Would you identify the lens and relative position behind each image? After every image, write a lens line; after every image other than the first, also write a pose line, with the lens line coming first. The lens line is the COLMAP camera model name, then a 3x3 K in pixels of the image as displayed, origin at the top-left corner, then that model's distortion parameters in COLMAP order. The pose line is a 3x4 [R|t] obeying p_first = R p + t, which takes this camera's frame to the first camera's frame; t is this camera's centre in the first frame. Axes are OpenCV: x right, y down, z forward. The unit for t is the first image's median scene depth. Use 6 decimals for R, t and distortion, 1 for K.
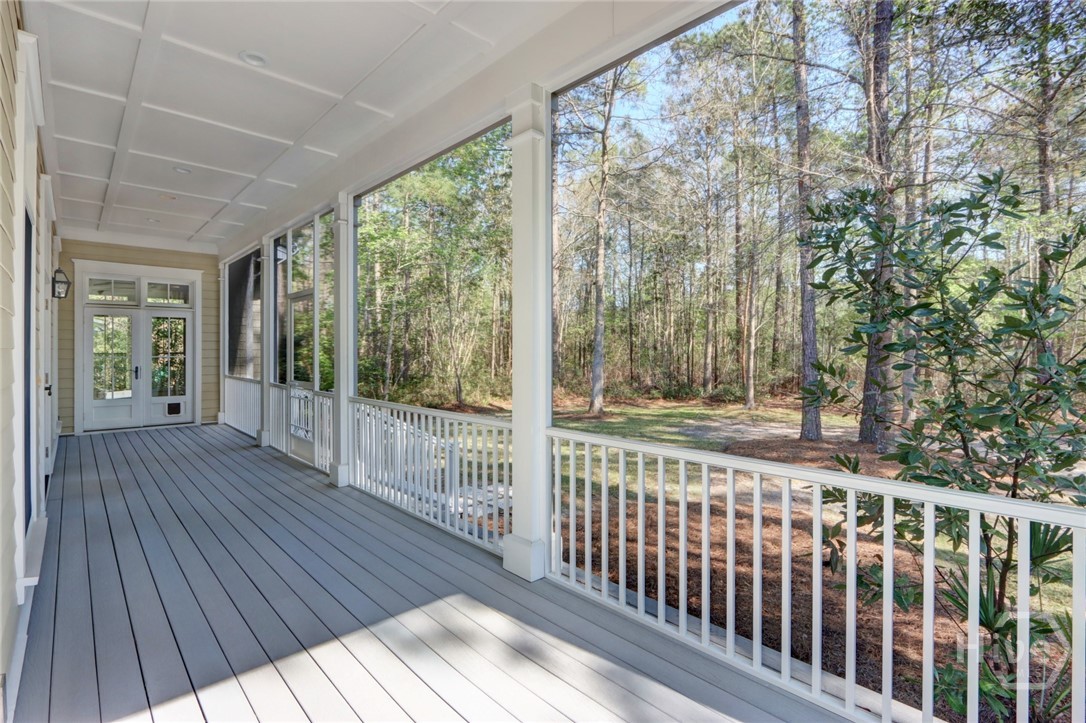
lens RADIAL K [[505.3, 0, 529.0], [0, 505.3, 352.5], [0, 0, 1]] dist [-0.012563, 0.001295]
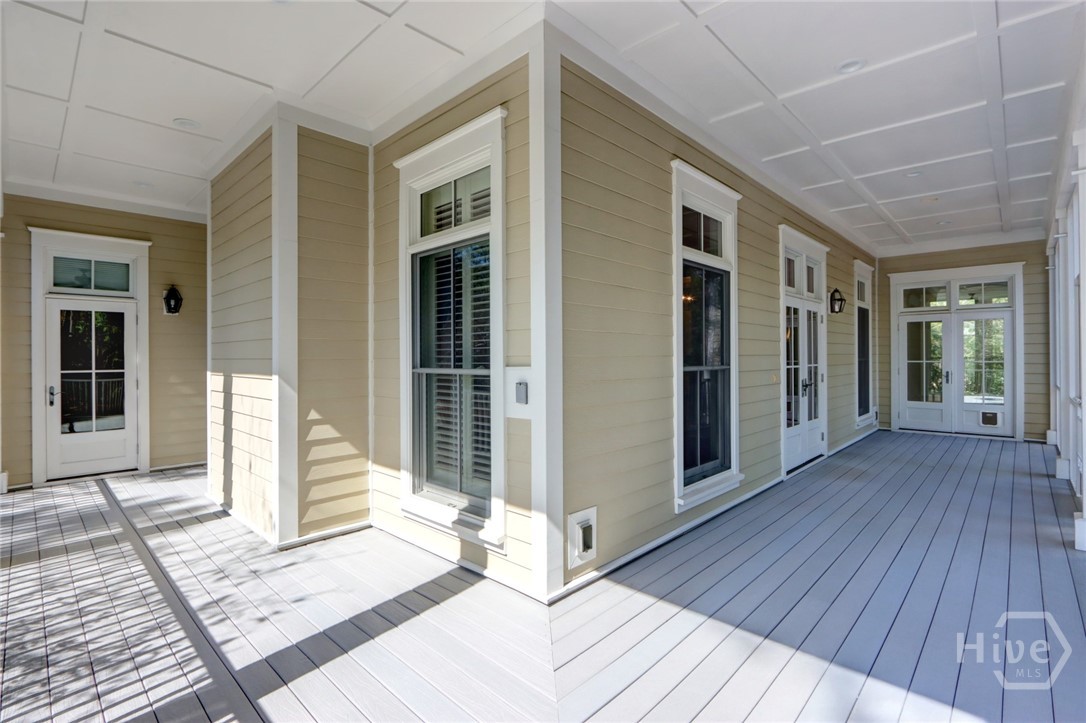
lens RADIAL K [[505.3, 0, 529.0], [0, 505.3, 352.5], [0, 0, 1]] dist [-0.012563, 0.001295]
pose [[0.055290, -0.007802, -0.998440, 0.162842], [0.000674, 0.999970, -0.007777, -0.001758], [0.998470, -0.000243, 0.055294, 0.118438]]
